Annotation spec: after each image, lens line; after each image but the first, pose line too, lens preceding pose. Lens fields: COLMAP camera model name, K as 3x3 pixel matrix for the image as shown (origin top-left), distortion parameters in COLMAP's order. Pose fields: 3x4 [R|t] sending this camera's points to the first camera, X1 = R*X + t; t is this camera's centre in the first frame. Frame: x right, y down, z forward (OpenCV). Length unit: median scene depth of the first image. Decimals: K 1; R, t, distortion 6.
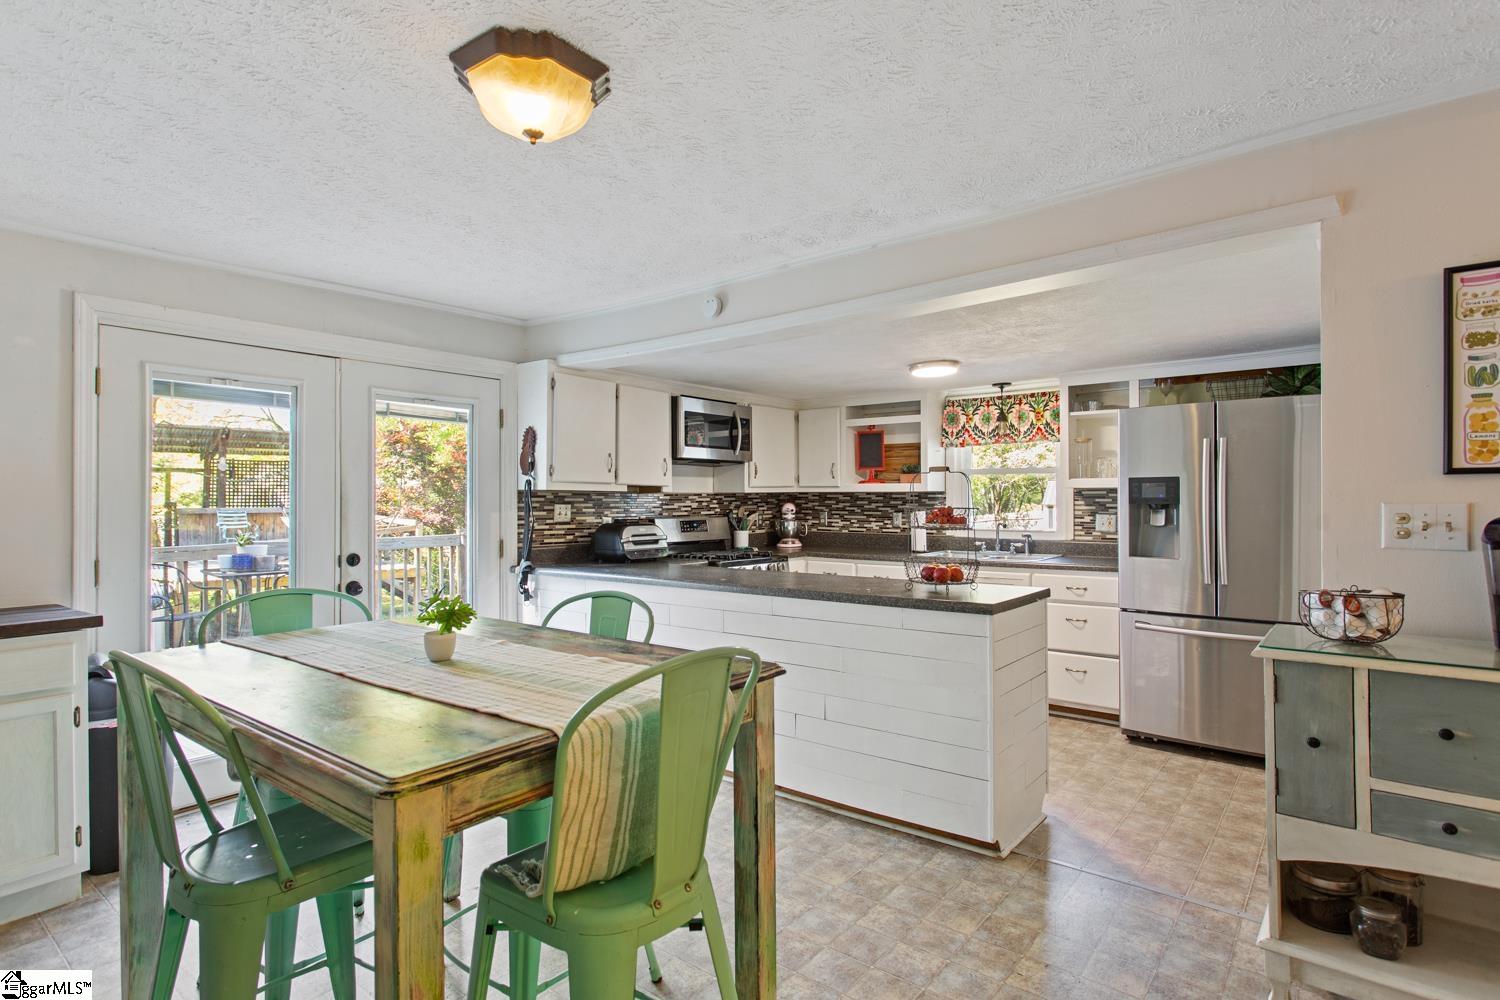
lens RADIAL K [[767.4, 0, 753.3], [0, 767.4, 495.9], [0, 0, 1]] dist [0.002497, 0.001553]
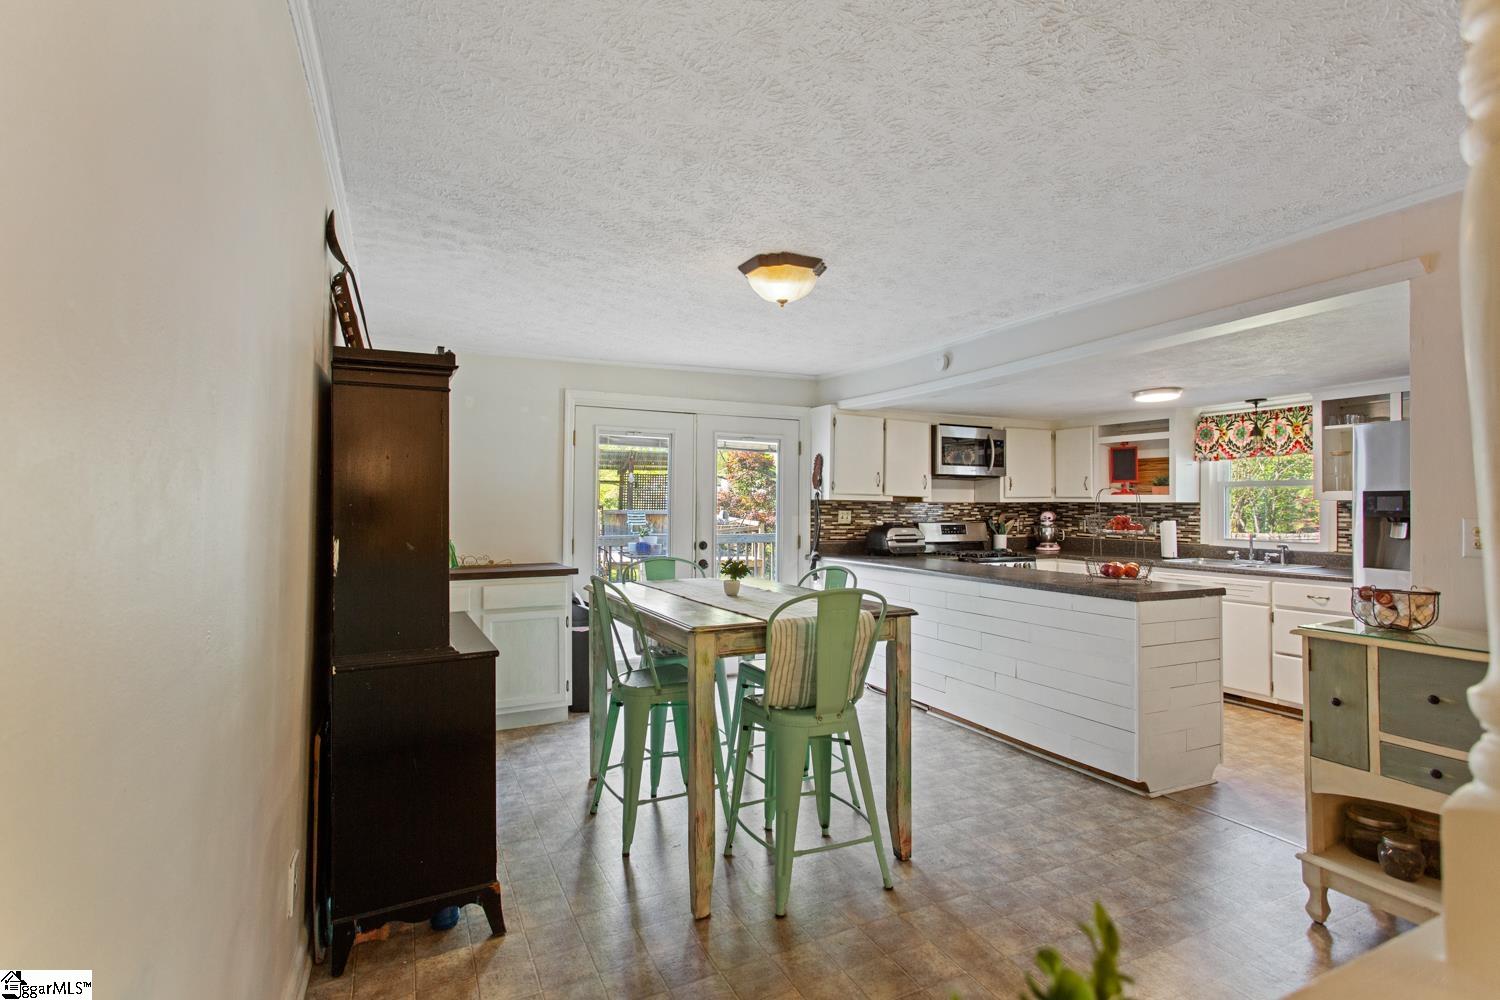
lens RADIAL K [[718.0, 0, 747.8], [0, 718.0, 495.4], [0, 0, 1]] dist [0.003093, 0.000651]
pose [[0.903774, 0.002680, -0.428001, 0.123677], [-0.006762, 0.999945, -0.008017, -0.003885], [0.427956, 0.010140, 0.903743, -0.184269]]
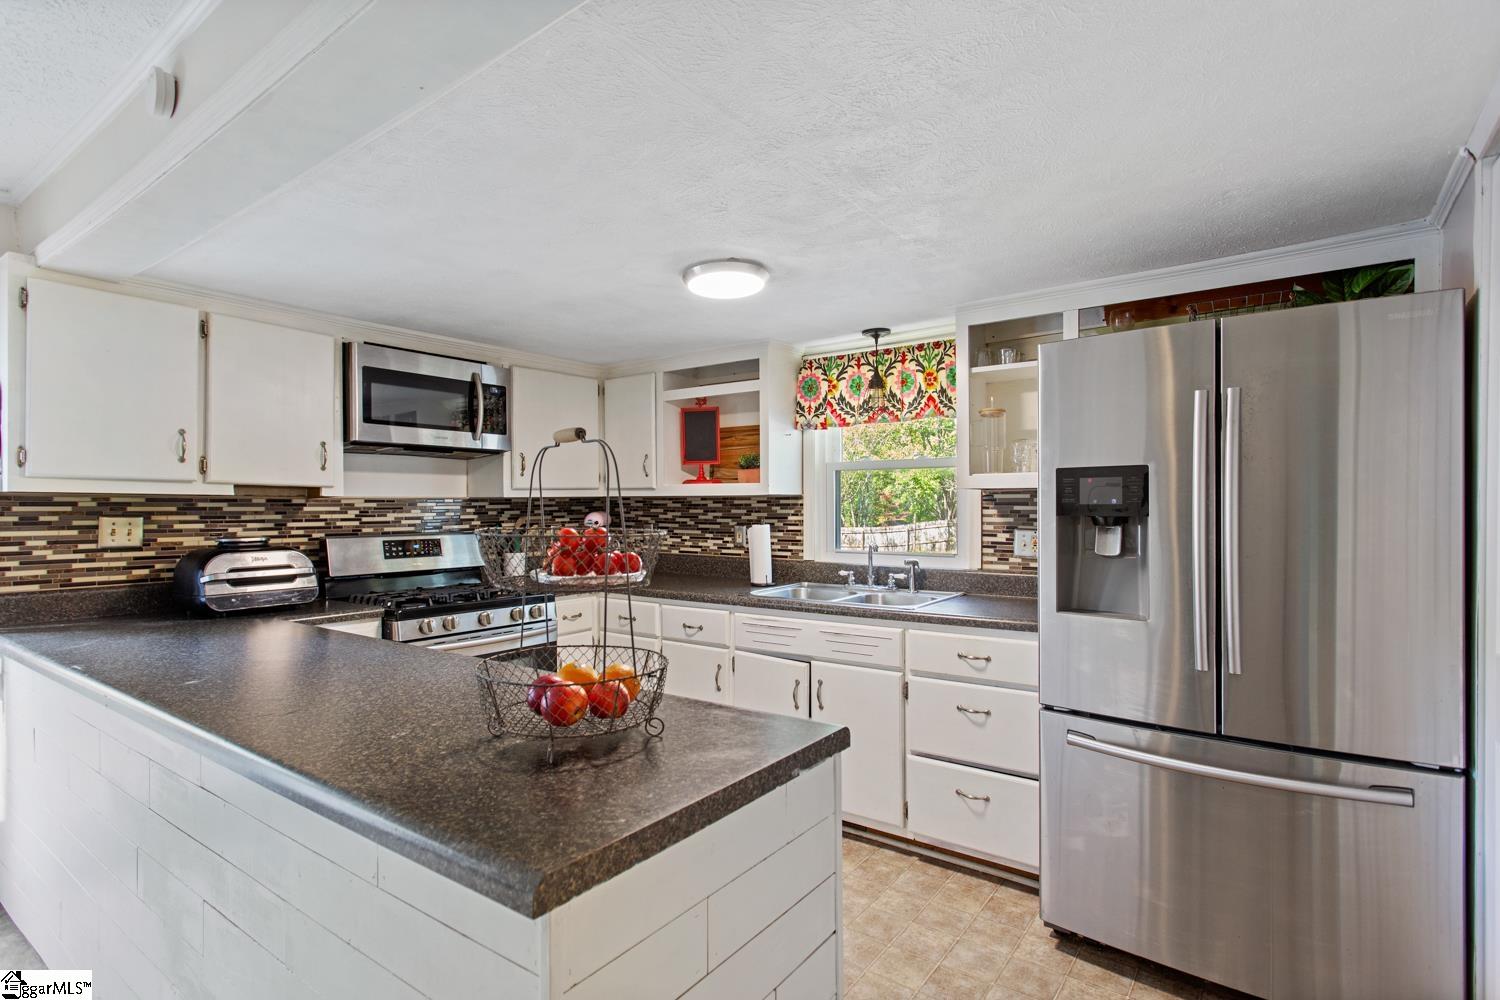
lens RADIAL K [[750.6, 0, 747.8], [0, 750.6, 506.8], [0, 0, 1]] dist [0.001110, 0.000205]
pose [[0.999375, -0.001981, 0.035300, 0.199124], [0.001742, 0.999975, 0.006799, -0.000051], [-0.035313, -0.006733, 0.999354, 0.376354]]
